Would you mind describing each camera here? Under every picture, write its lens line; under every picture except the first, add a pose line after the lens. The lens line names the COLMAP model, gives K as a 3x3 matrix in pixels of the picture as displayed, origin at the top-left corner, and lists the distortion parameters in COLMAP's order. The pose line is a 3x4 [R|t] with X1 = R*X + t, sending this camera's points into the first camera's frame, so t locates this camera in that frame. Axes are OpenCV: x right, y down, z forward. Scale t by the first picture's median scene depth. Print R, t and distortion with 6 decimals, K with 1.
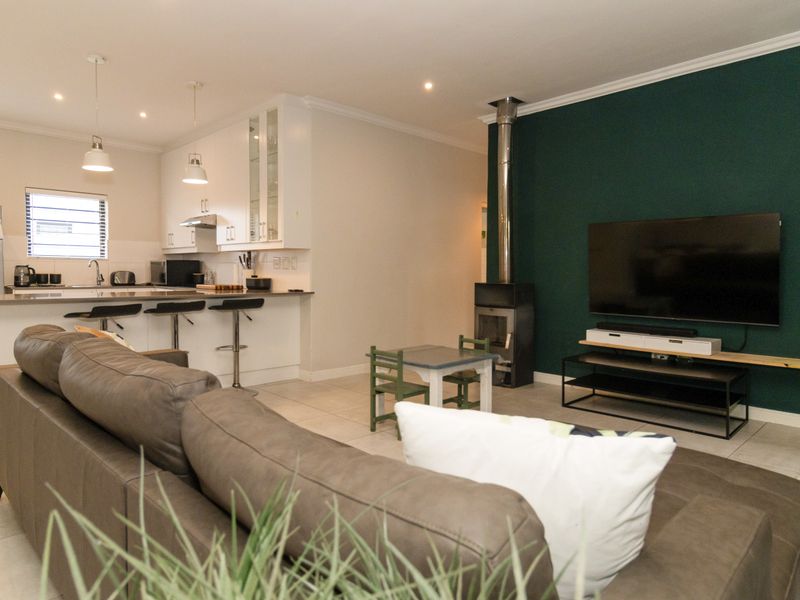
lens RADIAL K [[501.7, 0, 401.1], [0, 501.7, 292.8], [0, 0, 1]] dist [0.001148, -0.000448]
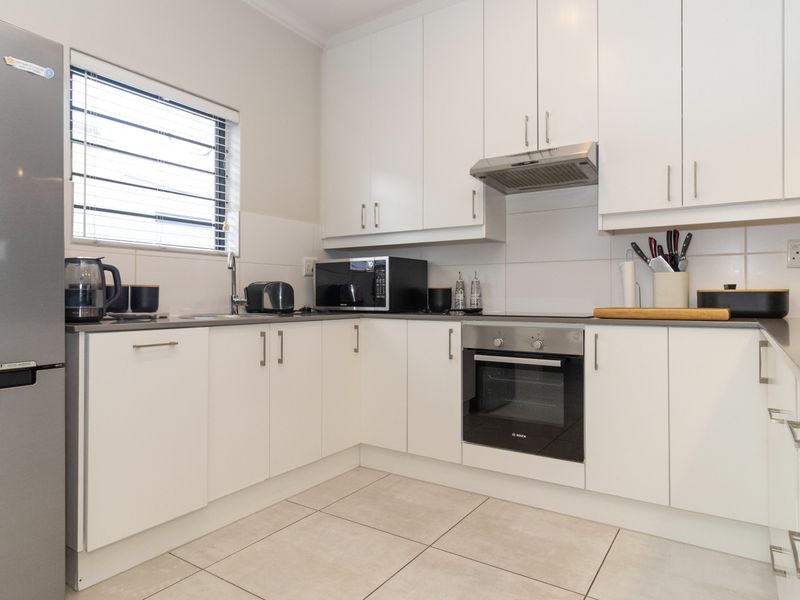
lens RADIAL K [[501.7, 0, 401.1], [0, 501.7, 292.8], [0, 0, 1]] dist [0.001148, -0.000448]
pose [[0.976821, -0.005138, 0.213996, -0.613996], [0.015818, 0.998711, -0.048221, -0.011602], [-0.213473, 0.050488, 0.975644, 0.620619]]
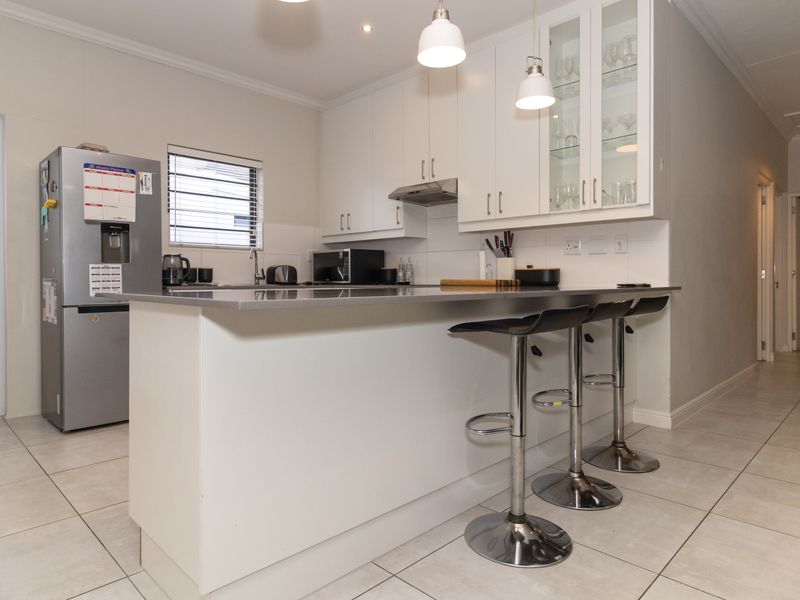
lens RADIAL K [[506.8, 0, 392.7], [0, 506.8, 282.8], [0, 0, 1]] dist [0.000484, 0.003320]
pose [[0.999936, -0.008708, 0.007235, -0.457577], [0.008955, 0.999351, -0.034894, 0.010370], [-0.006926, 0.034956, 0.999365, 0.308245]]
